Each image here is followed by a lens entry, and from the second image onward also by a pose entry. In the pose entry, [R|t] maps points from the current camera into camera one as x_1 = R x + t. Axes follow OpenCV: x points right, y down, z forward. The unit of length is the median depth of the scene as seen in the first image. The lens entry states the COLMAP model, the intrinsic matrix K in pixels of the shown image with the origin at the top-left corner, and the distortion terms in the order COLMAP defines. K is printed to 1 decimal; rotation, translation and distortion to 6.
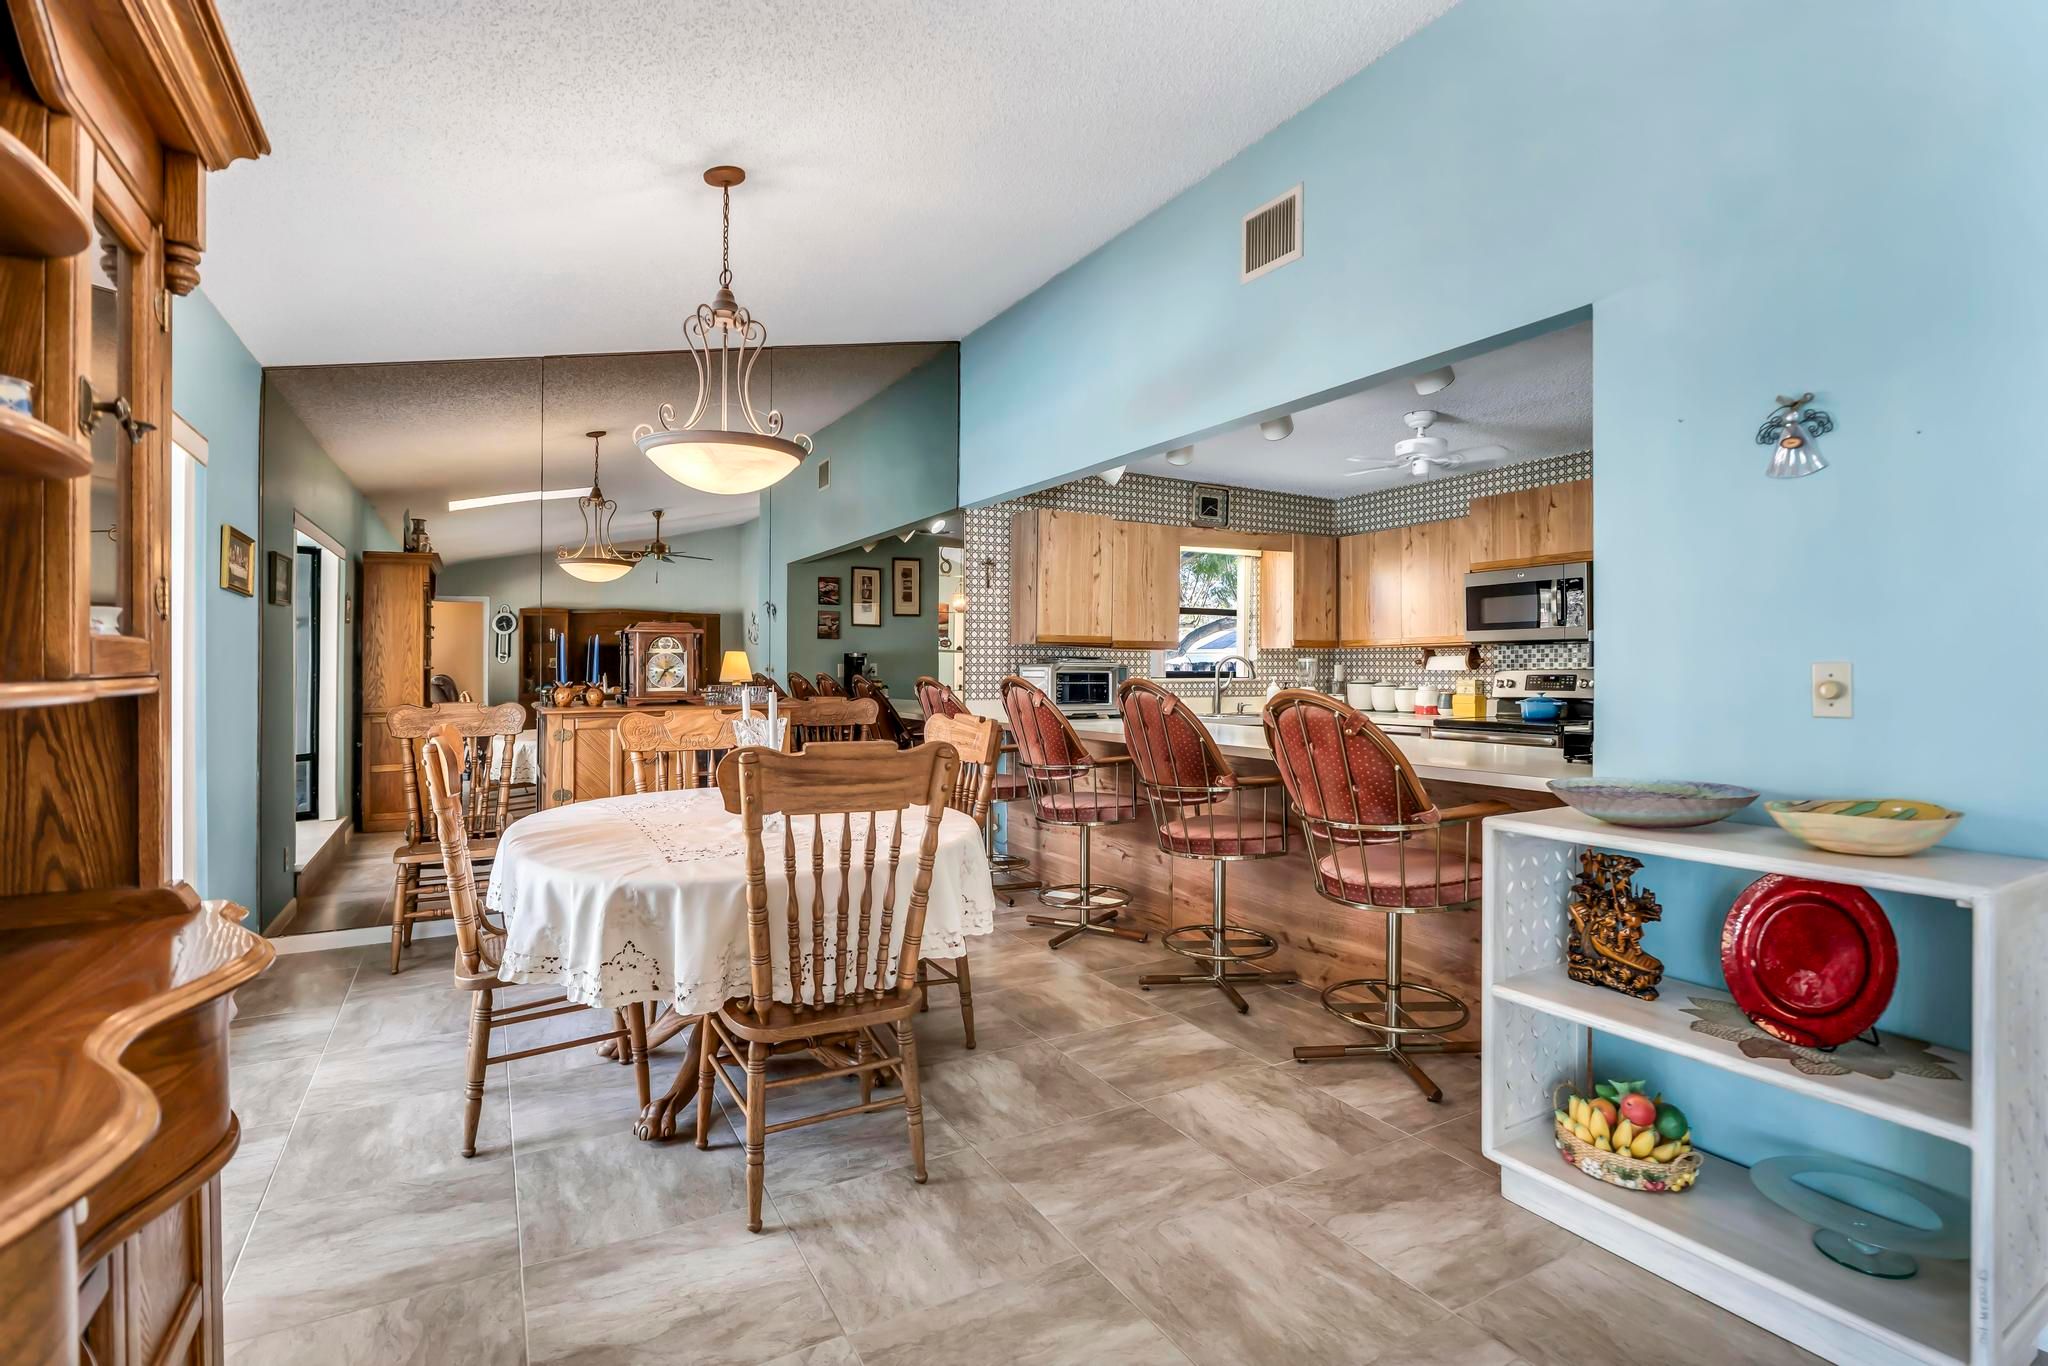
lens RADIAL K [[958.8, 0, 996.2], [0, 958.8, 671.4], [0, 0, 1]] dist [-0.020201, -0.001216]
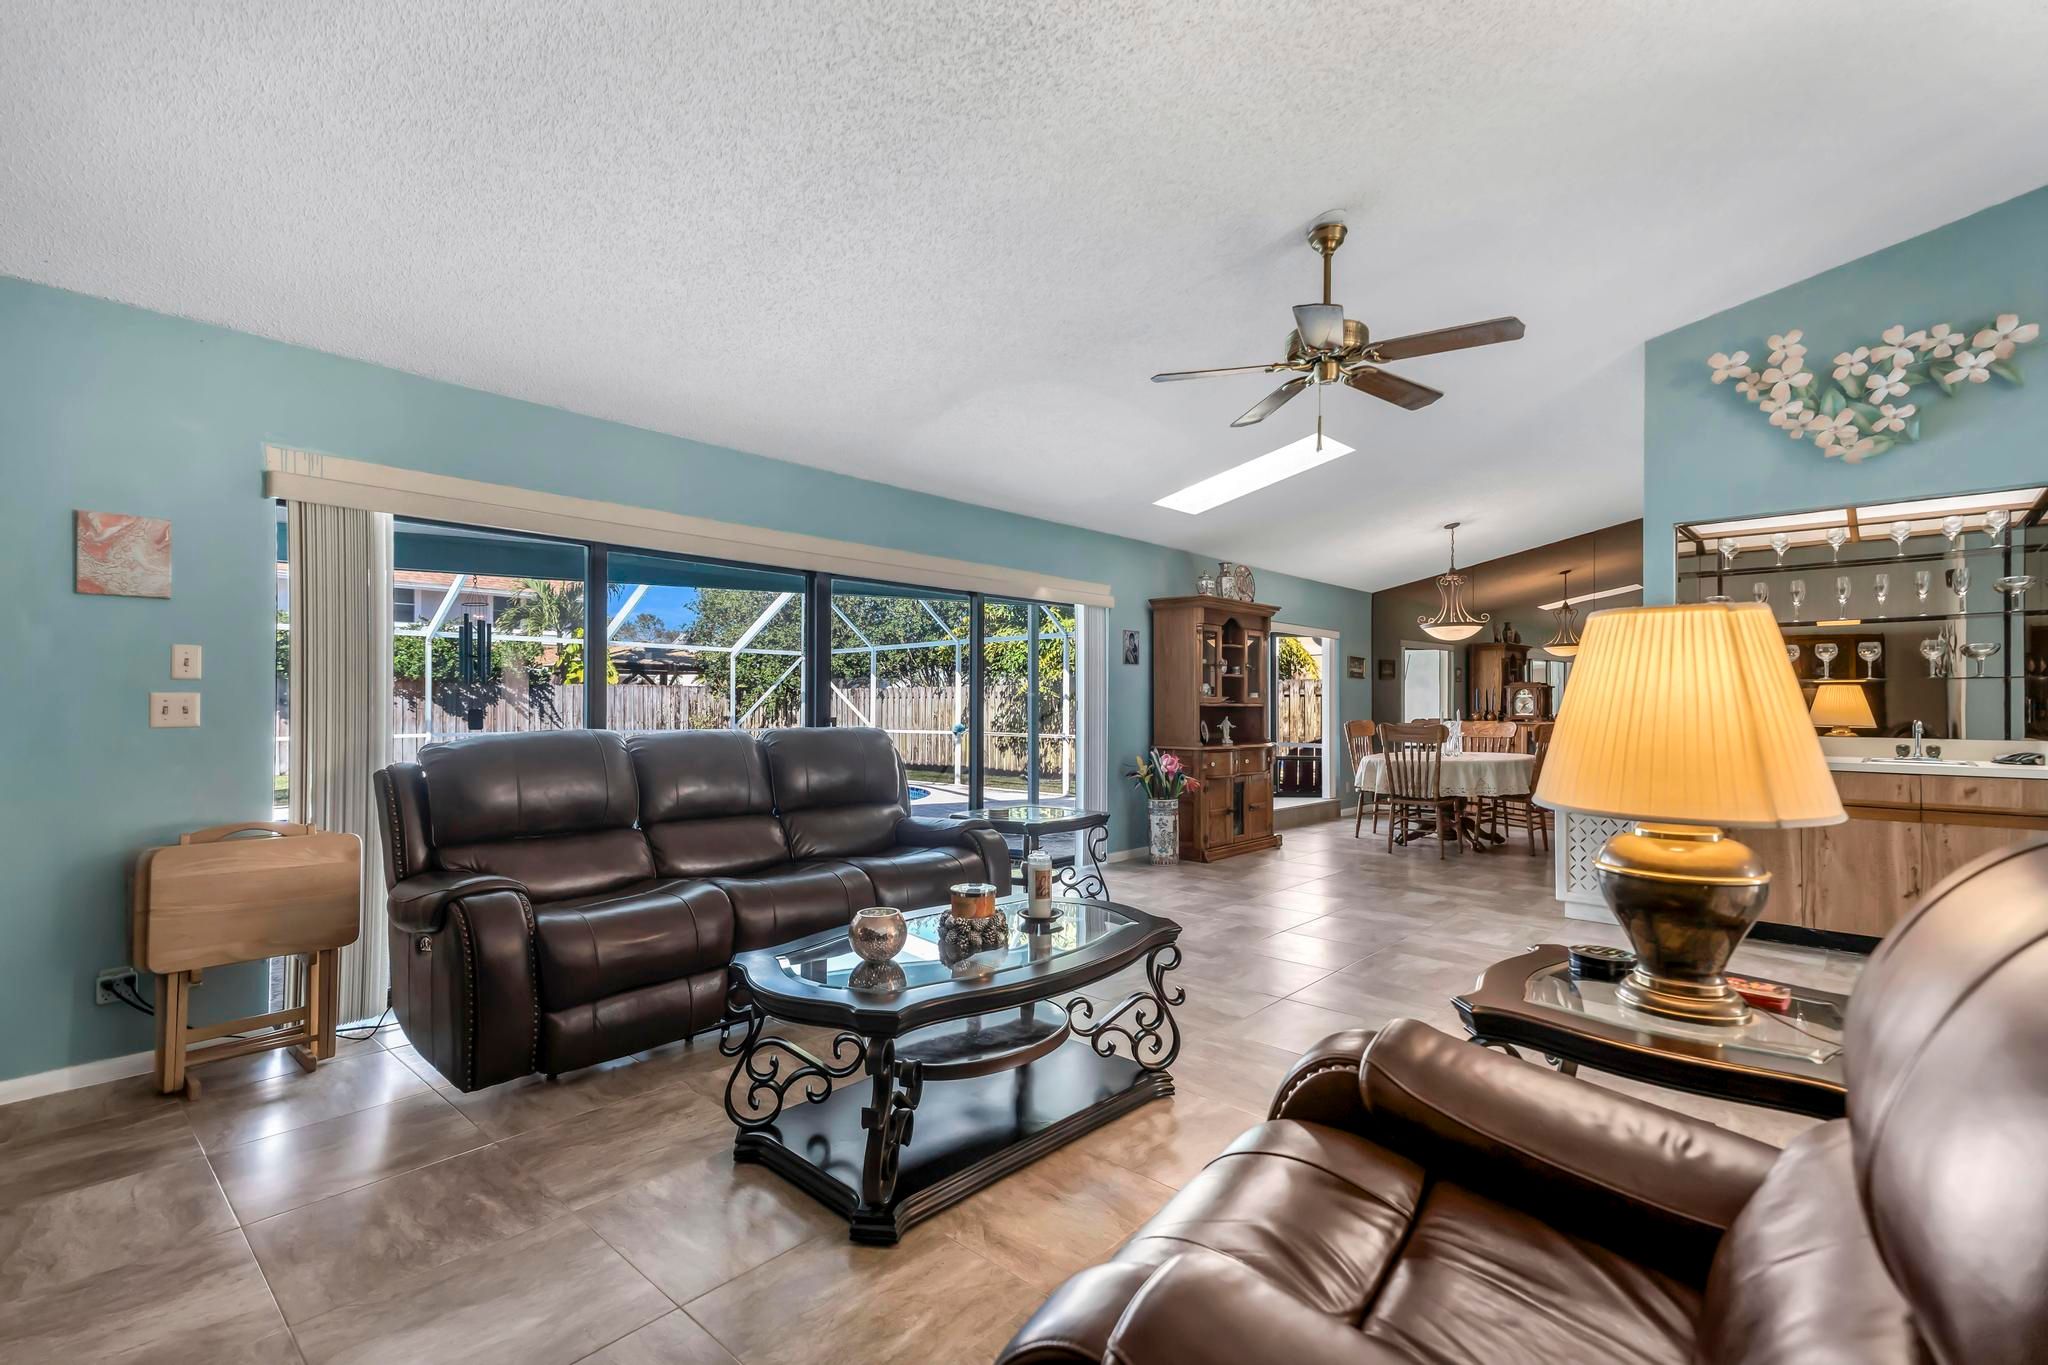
lens RADIAL K [[912.5, 0, 1030.4], [0, 912.5, 689.8], [0, 0, 1]] dist [0.033391, -0.001743]
pose [[0.327019, -0.013043, -0.944928, 0.971733], [-0.008784, 0.999820, -0.016841, 0.007193], [0.944977, 0.013807, 0.326845, -0.547473]]
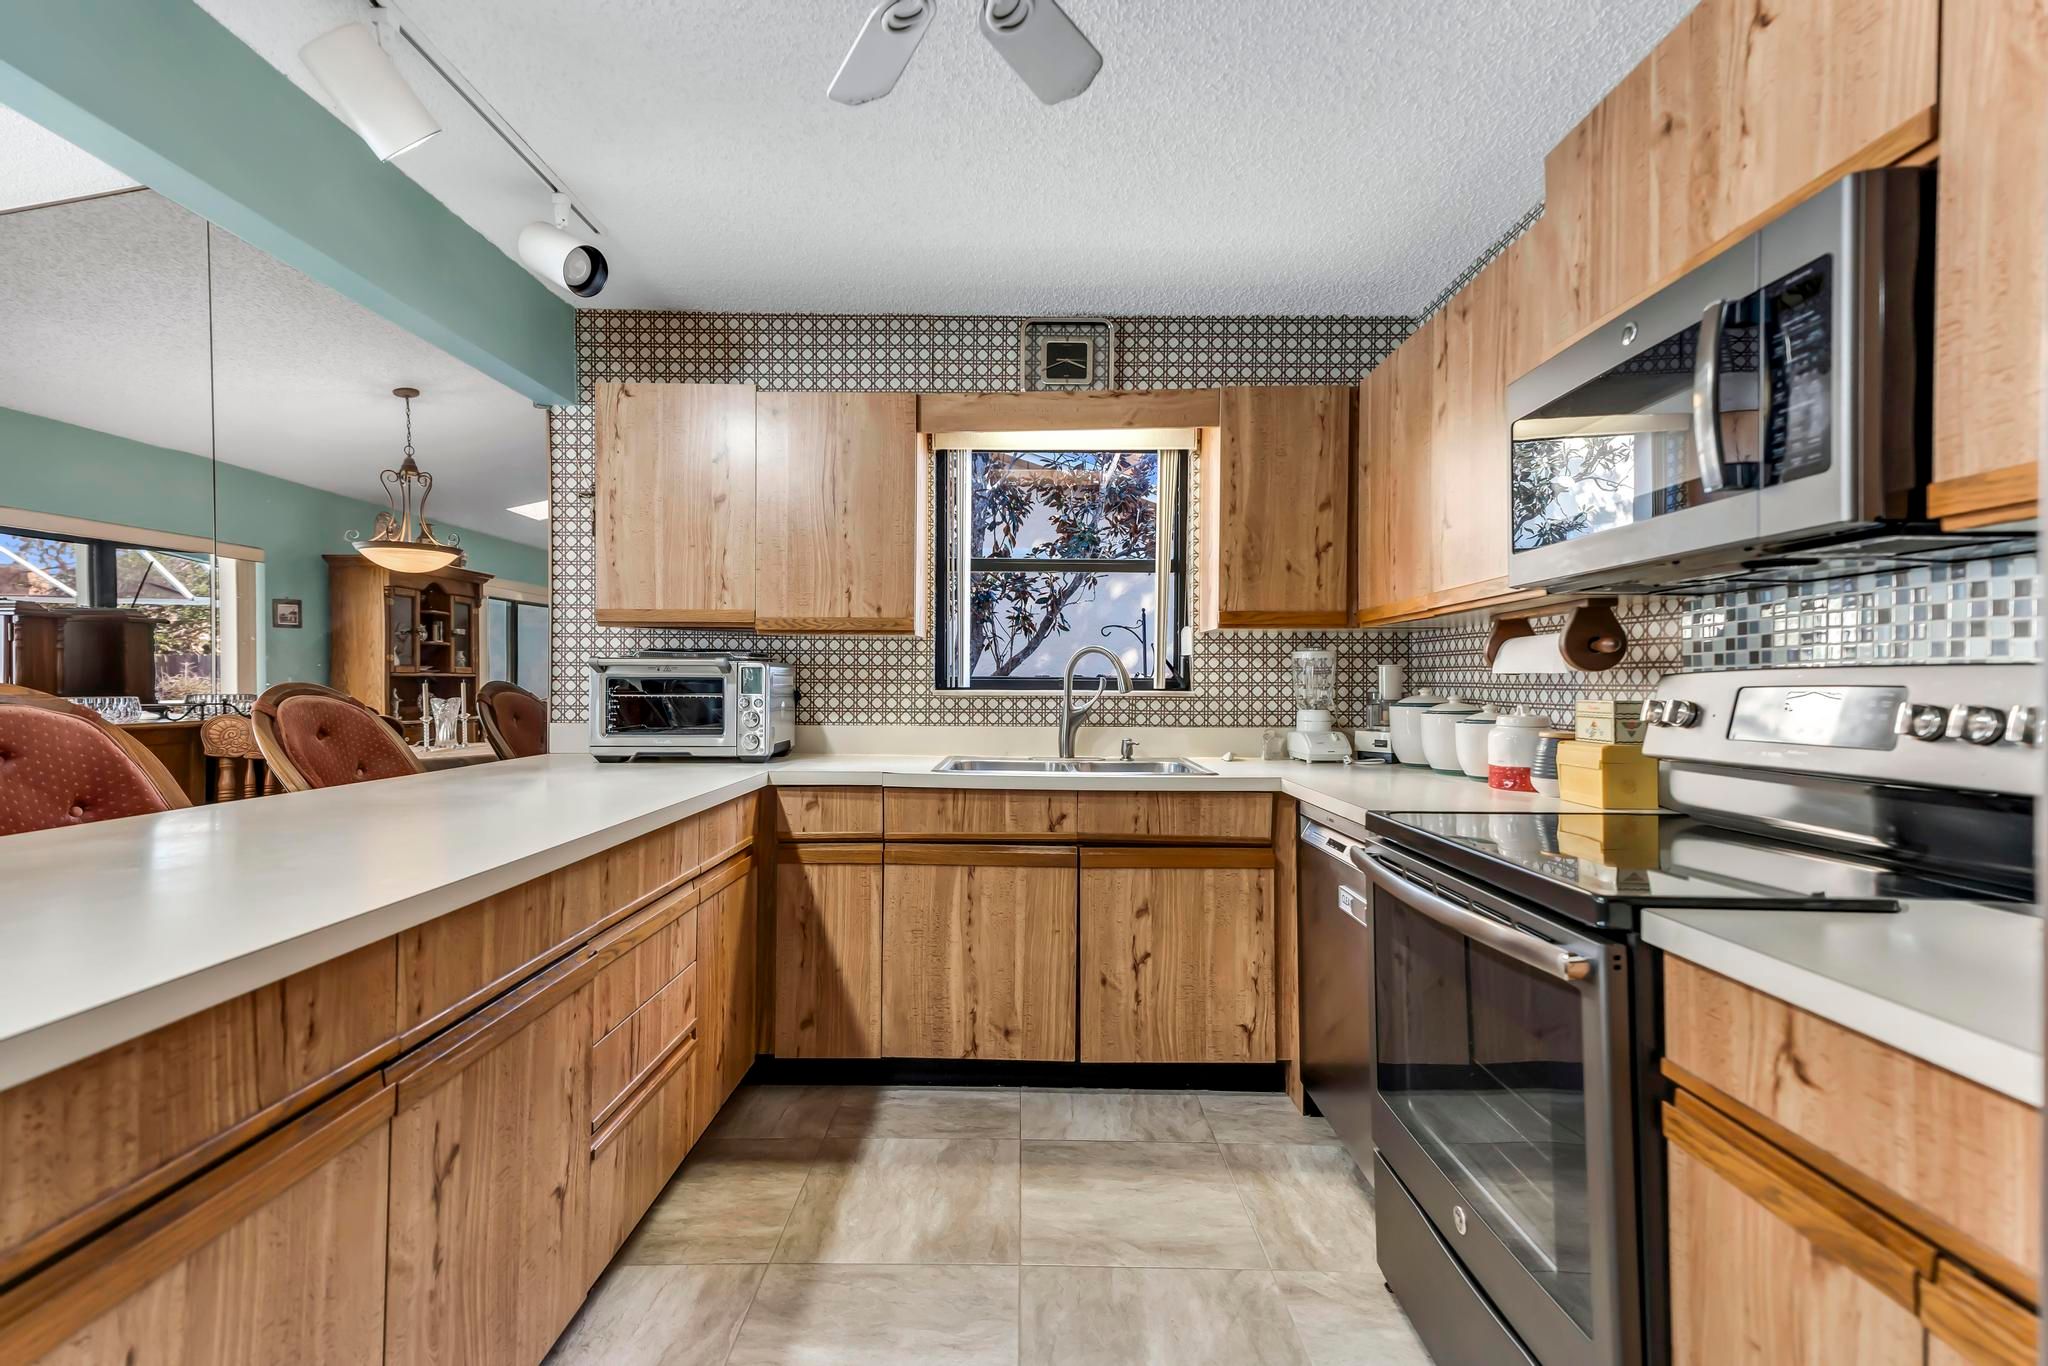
lens RADIAL K [[912.5, 0, 1023.4], [0, 912.5, 704.5], [0, 0, 1]] dist [0.033391, -0.001743]
pose [[0.870084, 0.011603, -0.492766, 0.504073], [-0.006720, 0.999909, 0.011679, 0.009342], [0.492857, -0.006850, 0.870083, 0.625654]]
